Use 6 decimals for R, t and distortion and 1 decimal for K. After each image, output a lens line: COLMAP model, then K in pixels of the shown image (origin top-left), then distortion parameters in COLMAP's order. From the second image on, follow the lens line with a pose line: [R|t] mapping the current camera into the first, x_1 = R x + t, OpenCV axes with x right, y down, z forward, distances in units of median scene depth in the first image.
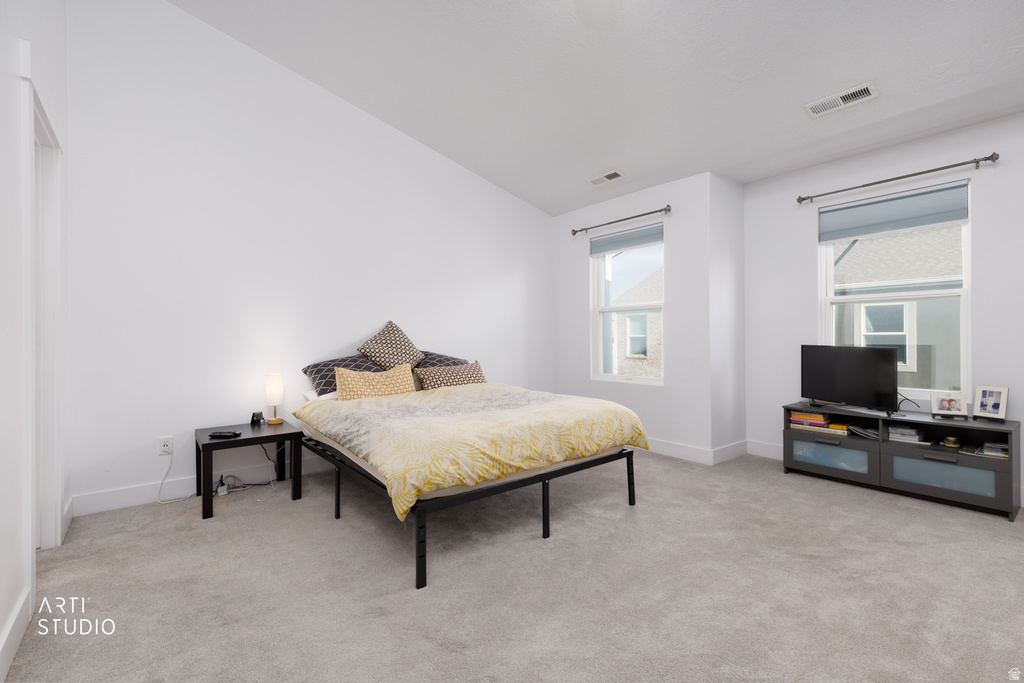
lens RADIAL K [[462.4, 0, 513.8], [0, 462.4, 340.3], [0, 0, 1]] dist [0.007412, -0.000390]
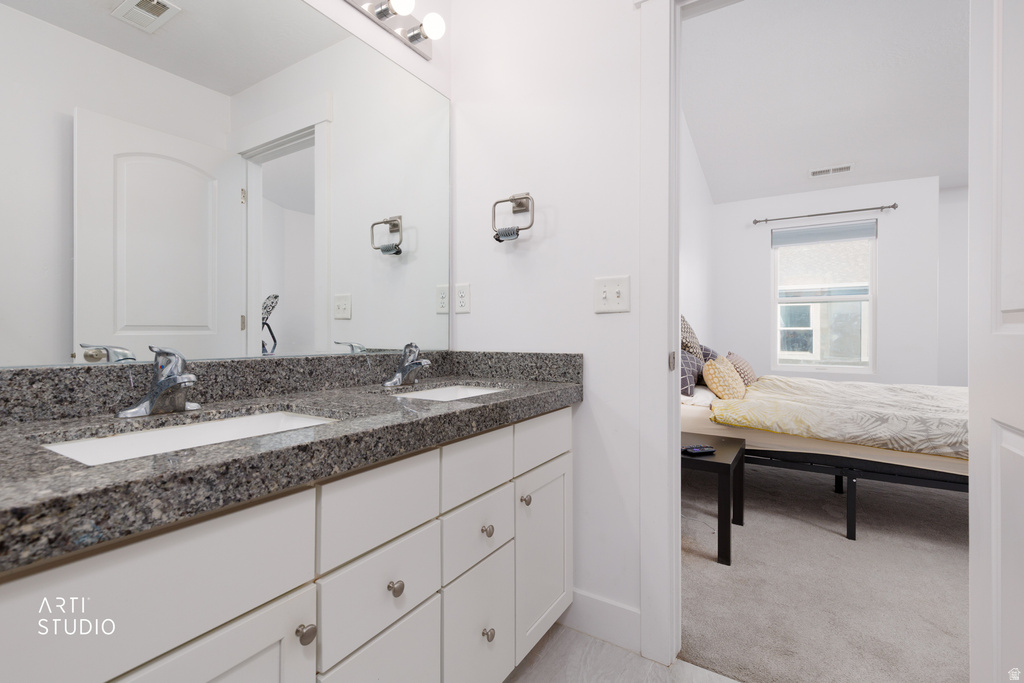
lens RADIAL K [[462.4, 0, 511.1], [0, 462.4, 340.3], [0, 0, 1]] dist [0.007412, -0.000390]
pose [[0.945565, -0.002719, 0.325422, -0.671838], [-0.001341, 0.999924, 0.012250, 0.002556], [-0.325430, -0.012020, 0.945490, 0.244819]]
